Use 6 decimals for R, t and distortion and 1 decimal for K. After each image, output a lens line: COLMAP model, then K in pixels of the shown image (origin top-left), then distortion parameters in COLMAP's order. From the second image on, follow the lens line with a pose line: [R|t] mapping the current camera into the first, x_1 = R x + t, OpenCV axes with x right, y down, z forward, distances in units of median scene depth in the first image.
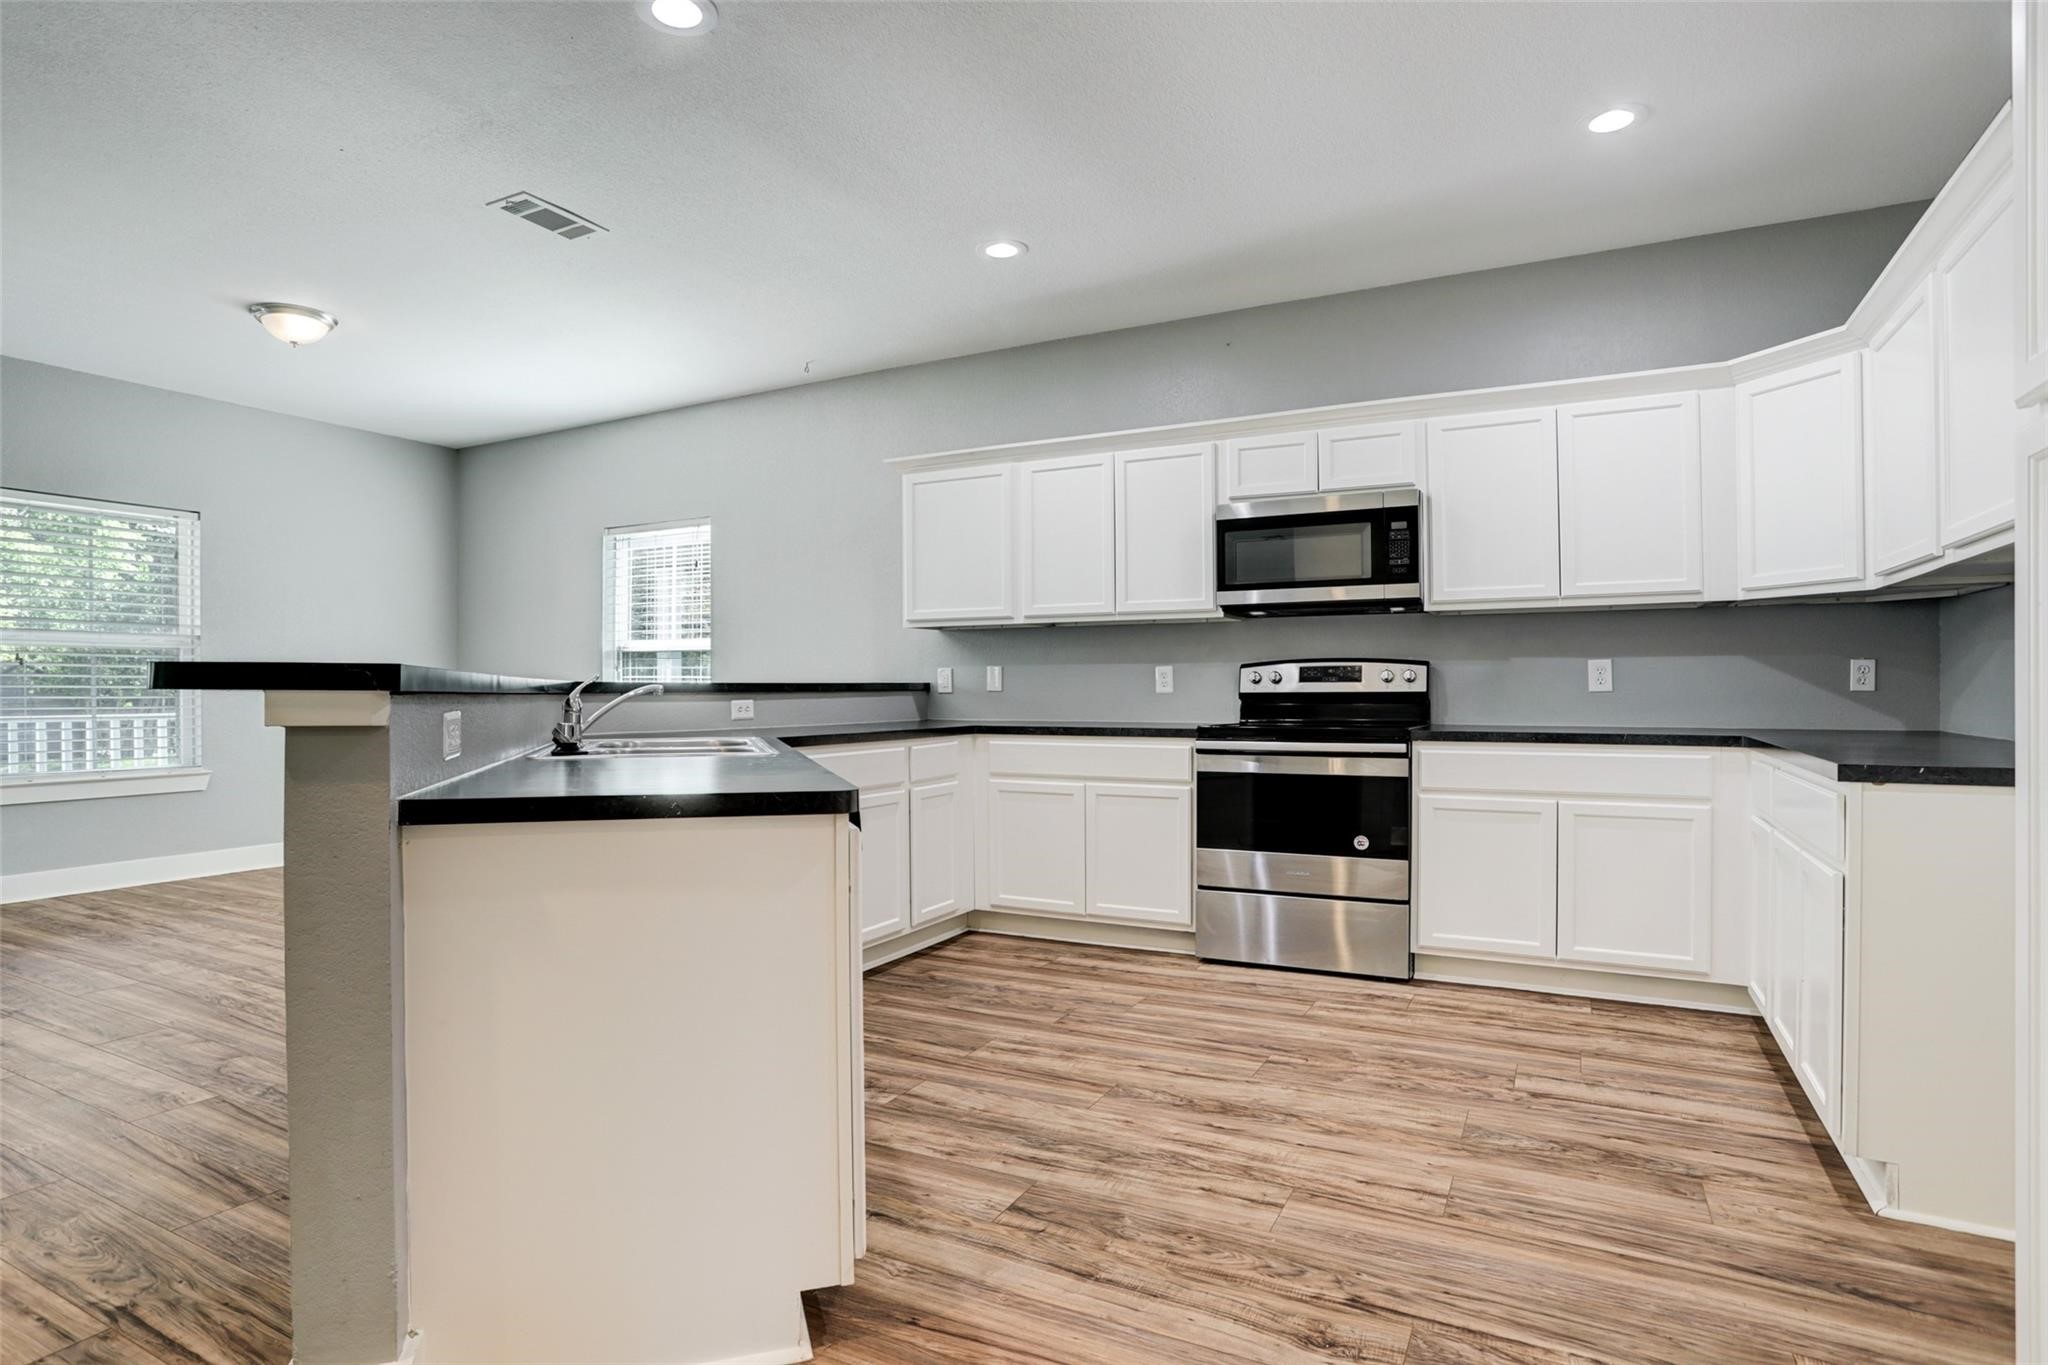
lens RADIAL K [[1029.1, 0, 1012.4], [0, 1029.1, 690.5], [0, 0, 1]] dist [-0.070127, 0.026002]
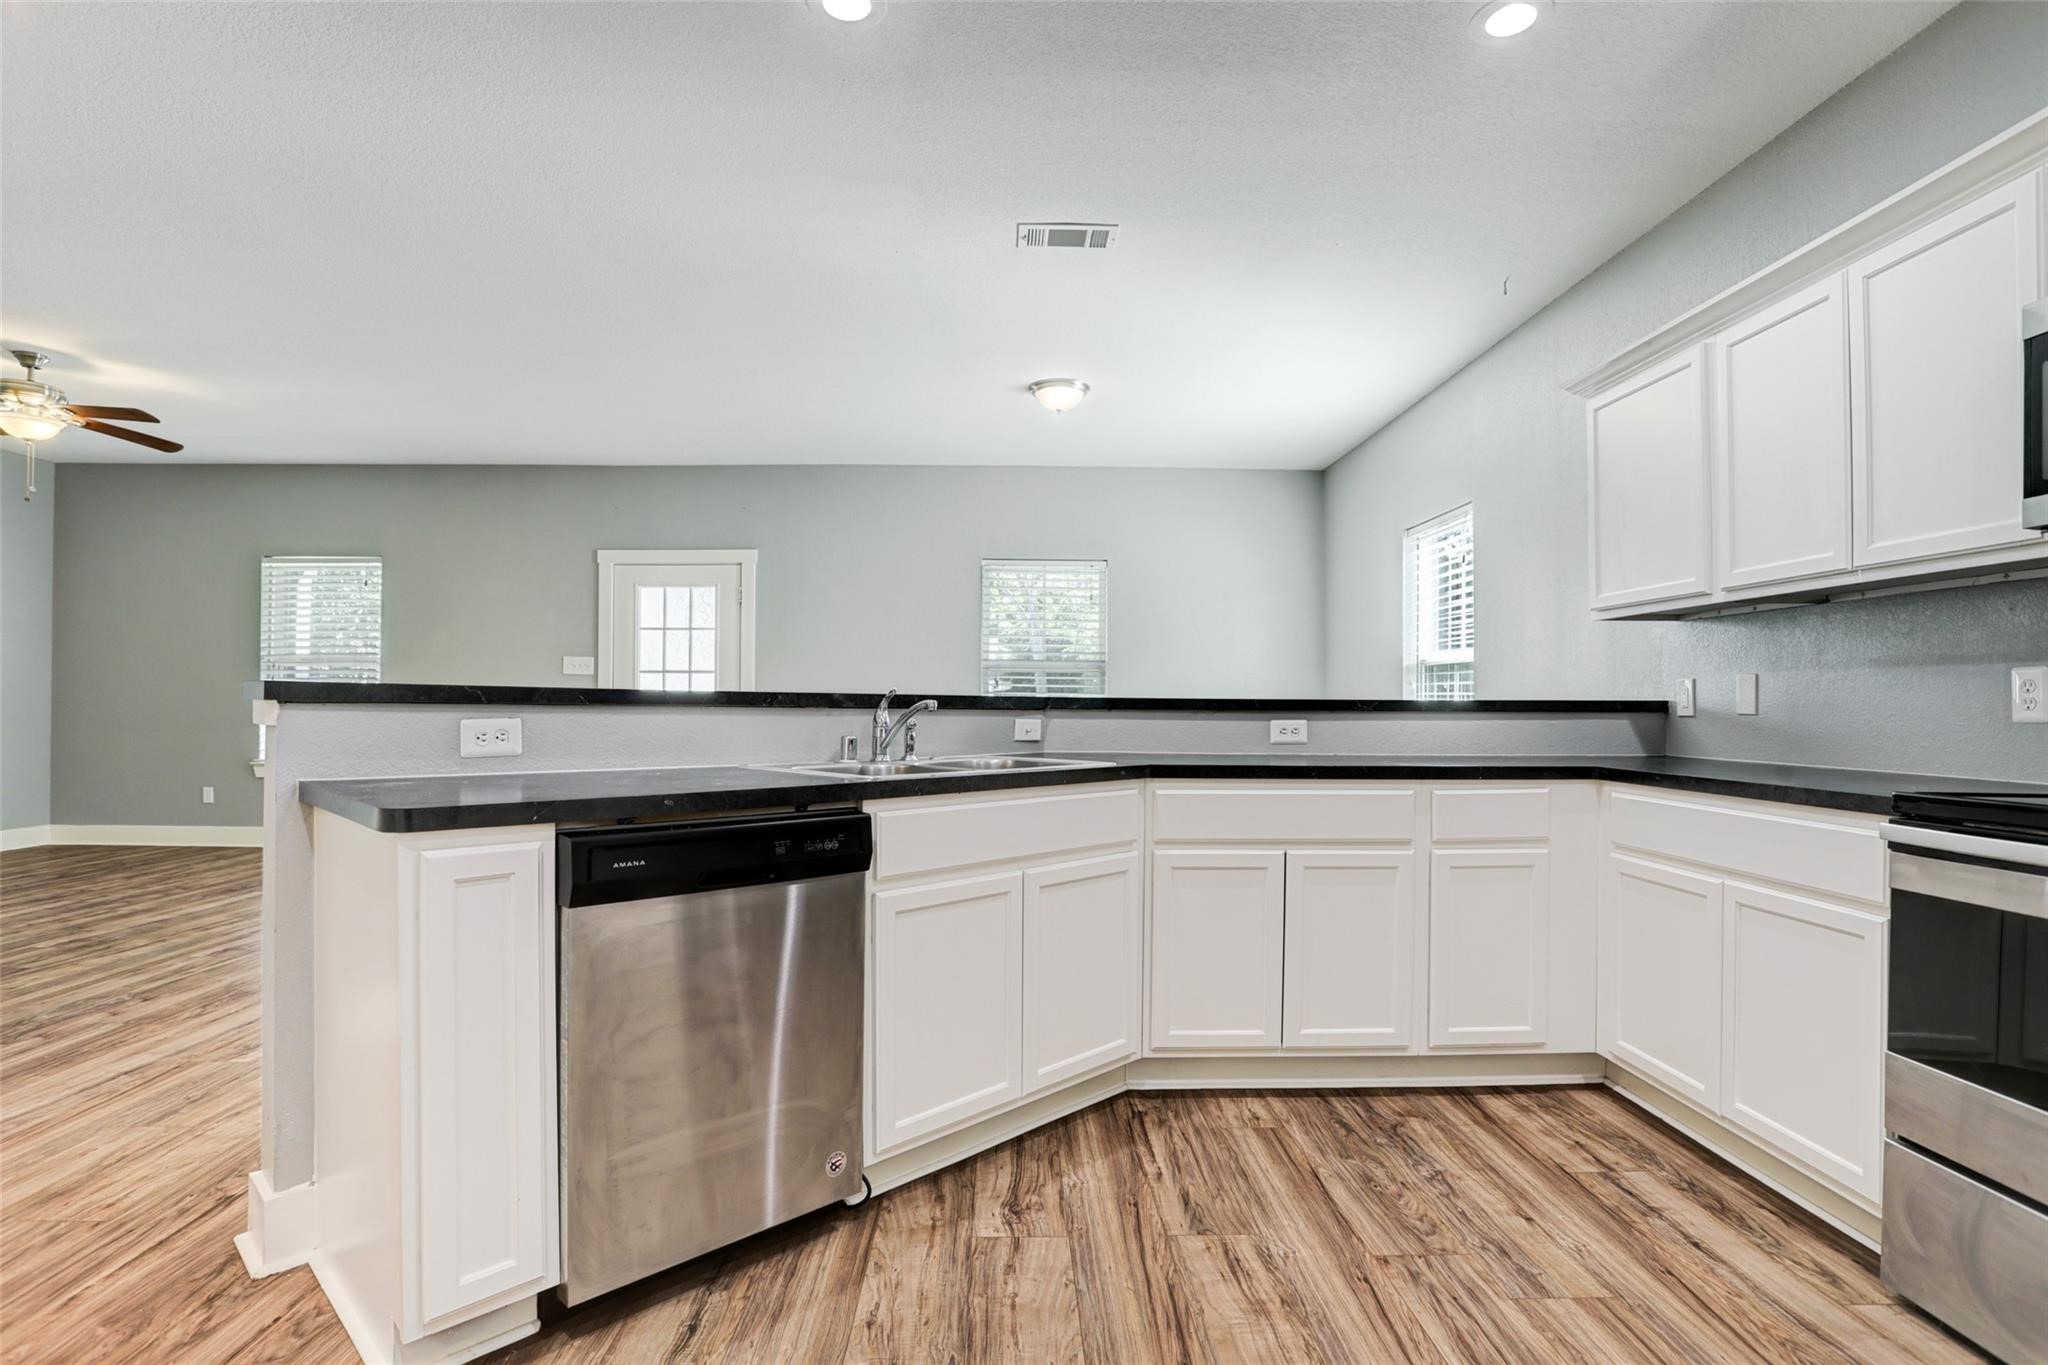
lens RADIAL K [[1029.1, 0, 1012.4], [0, 1029.1, 690.5], [0, 0, 1]] dist [-0.070127, 0.026002]
pose [[0.498643, -0.003383, -0.866801, 0.632553], [-0.013916, 0.999832, -0.011907, -0.001114], [0.866696, 0.018000, 0.498512, 0.716353]]
